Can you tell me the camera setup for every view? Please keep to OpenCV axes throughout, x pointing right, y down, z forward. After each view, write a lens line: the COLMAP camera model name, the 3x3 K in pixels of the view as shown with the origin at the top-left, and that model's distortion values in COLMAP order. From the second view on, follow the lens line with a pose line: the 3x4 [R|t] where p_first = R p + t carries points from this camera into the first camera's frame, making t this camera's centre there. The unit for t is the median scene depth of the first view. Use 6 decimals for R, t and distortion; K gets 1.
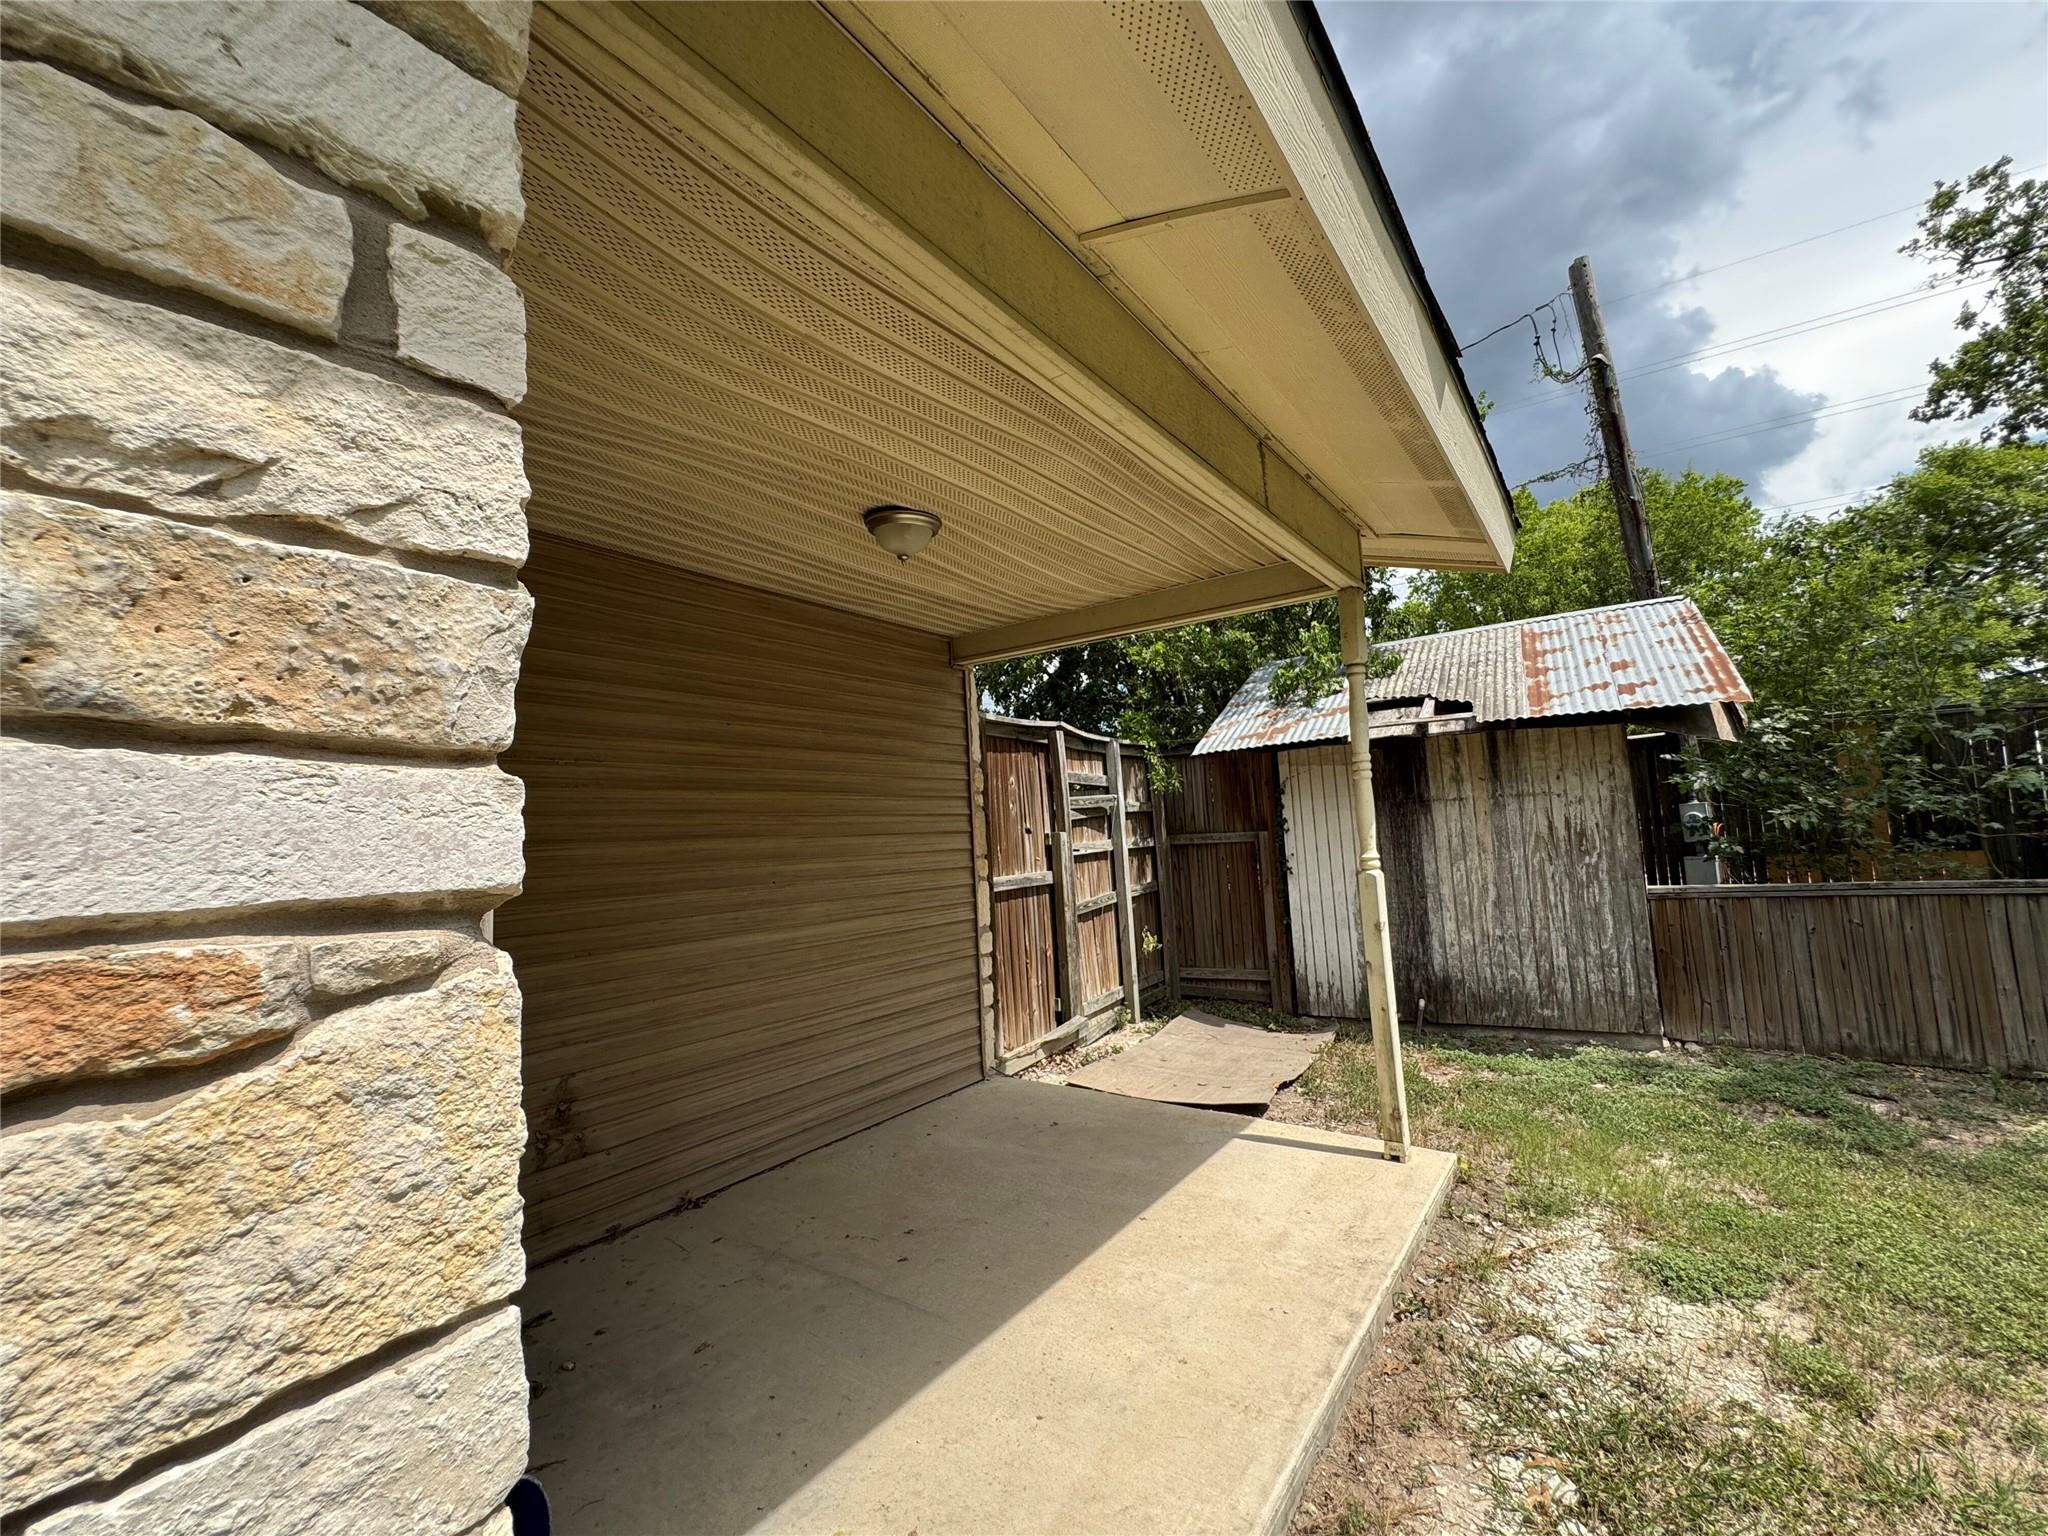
lens RADIAL K [[824.6, 0, 1022.3], [0, 824.6, 766.4], [0, 0, 1]] dist [-0.002128, -0.000087]
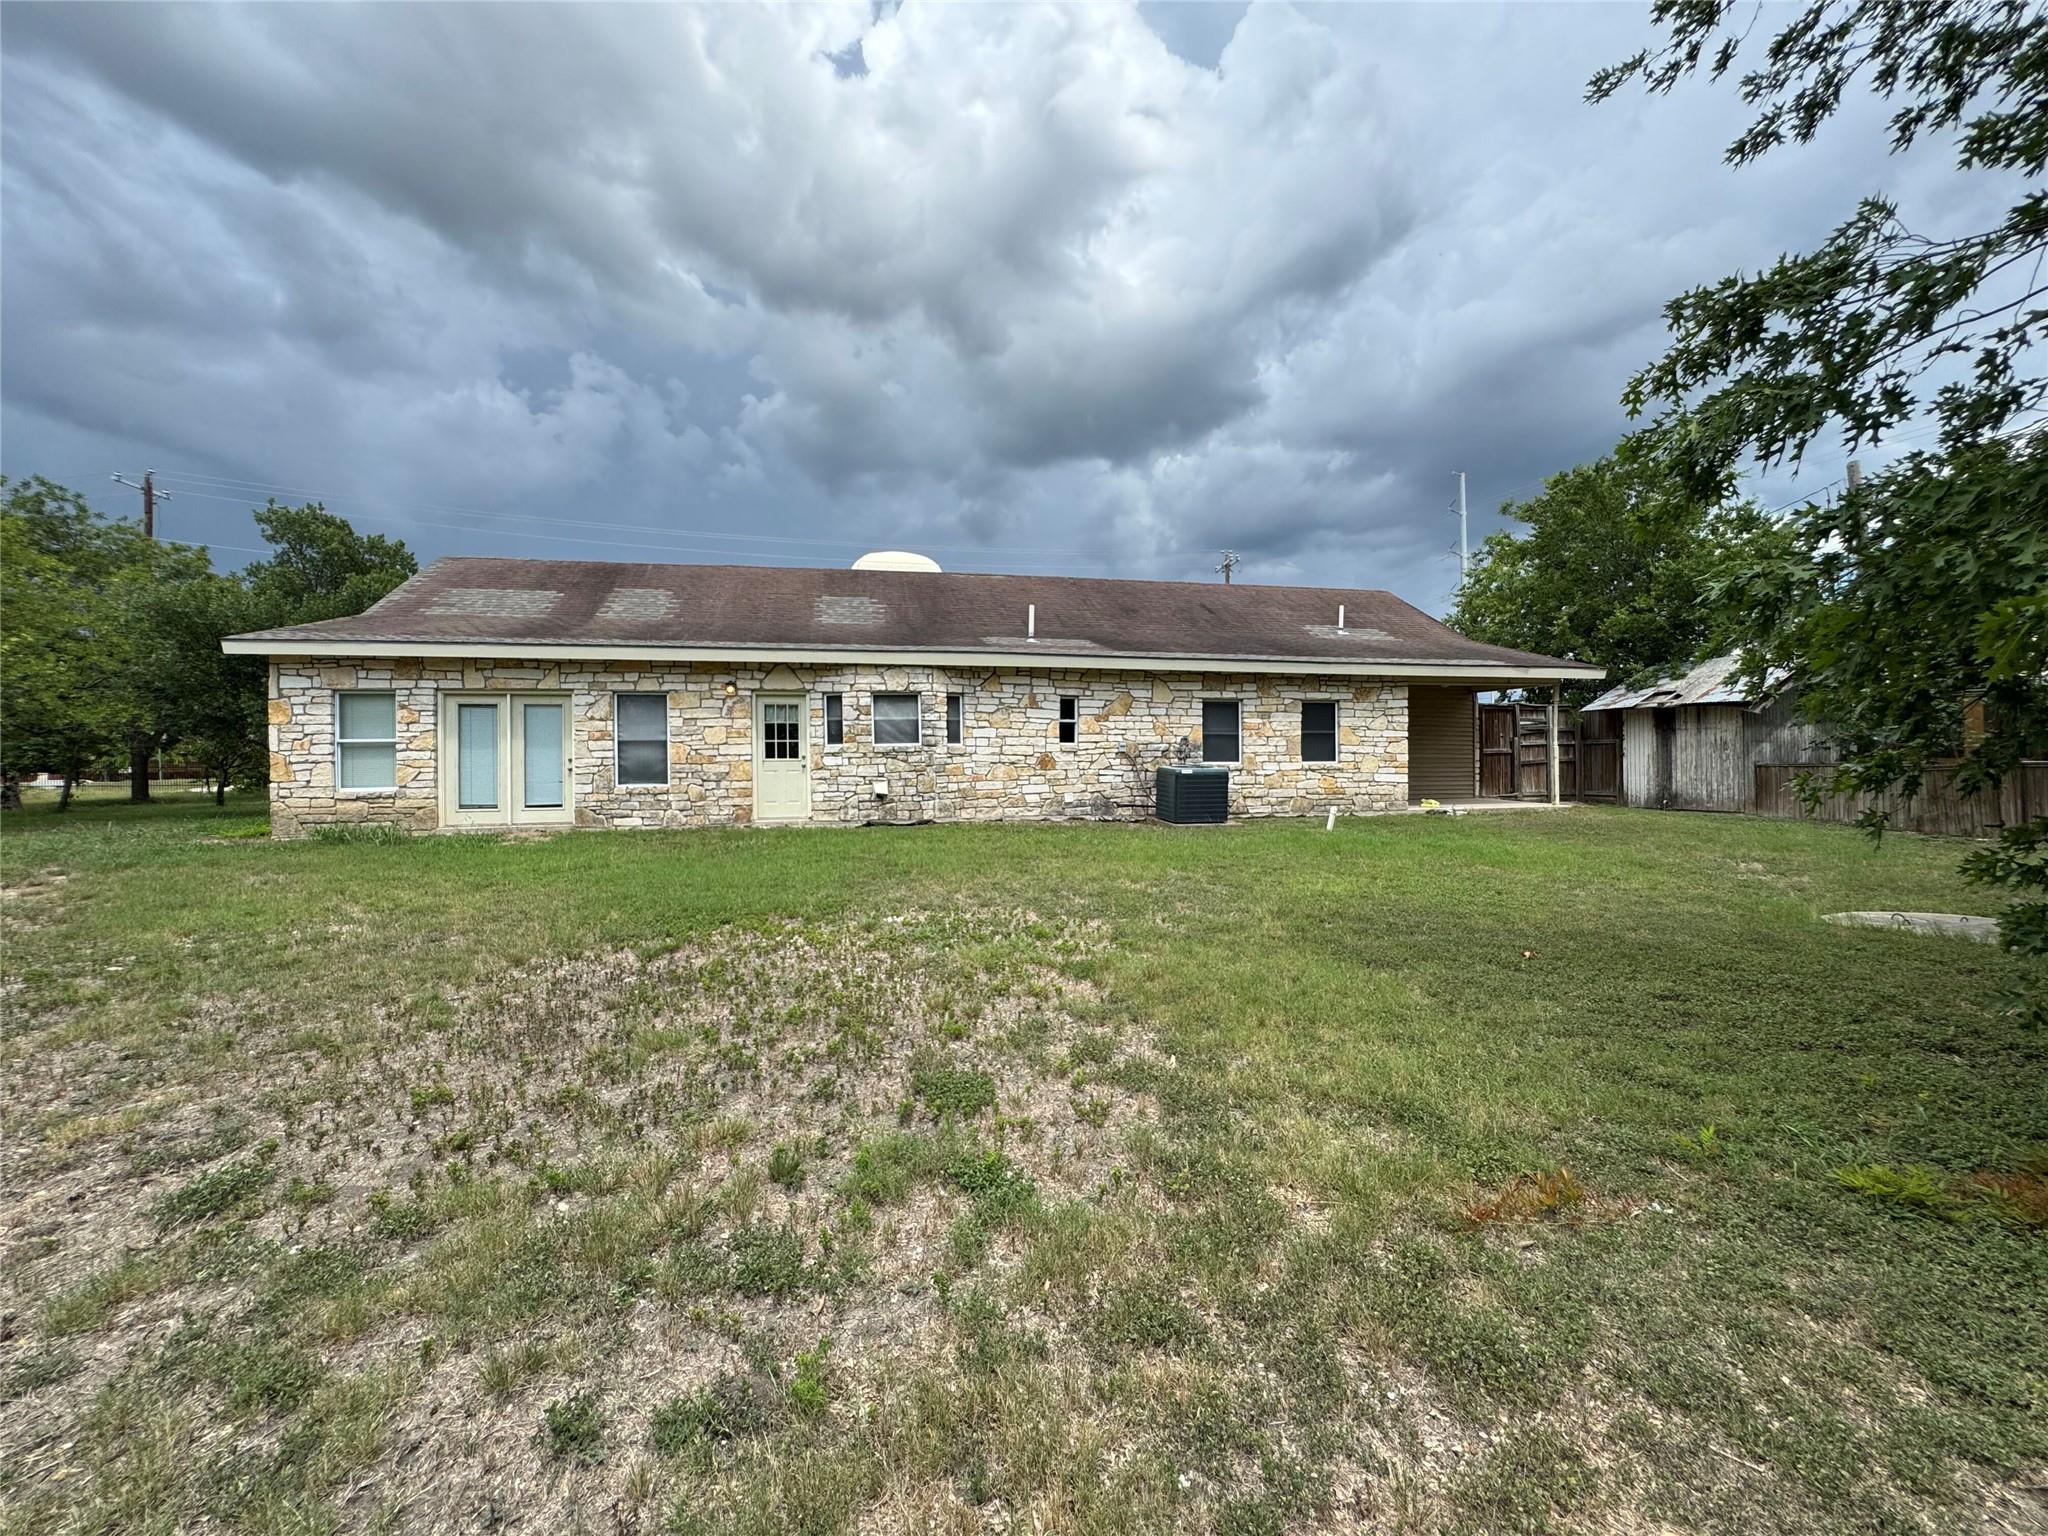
lens RADIAL K [[824.6, 0, 1022.3], [0, 824.6, 766.4], [0, 0, 1]] dist [-0.002128, -0.000087]
pose [[0.730888, 0.047827, -0.680820, 0.790208], [0.030578, 0.994245, 0.102672, -0.188272], [0.681812, -0.095860, 0.725219, -2.527903]]
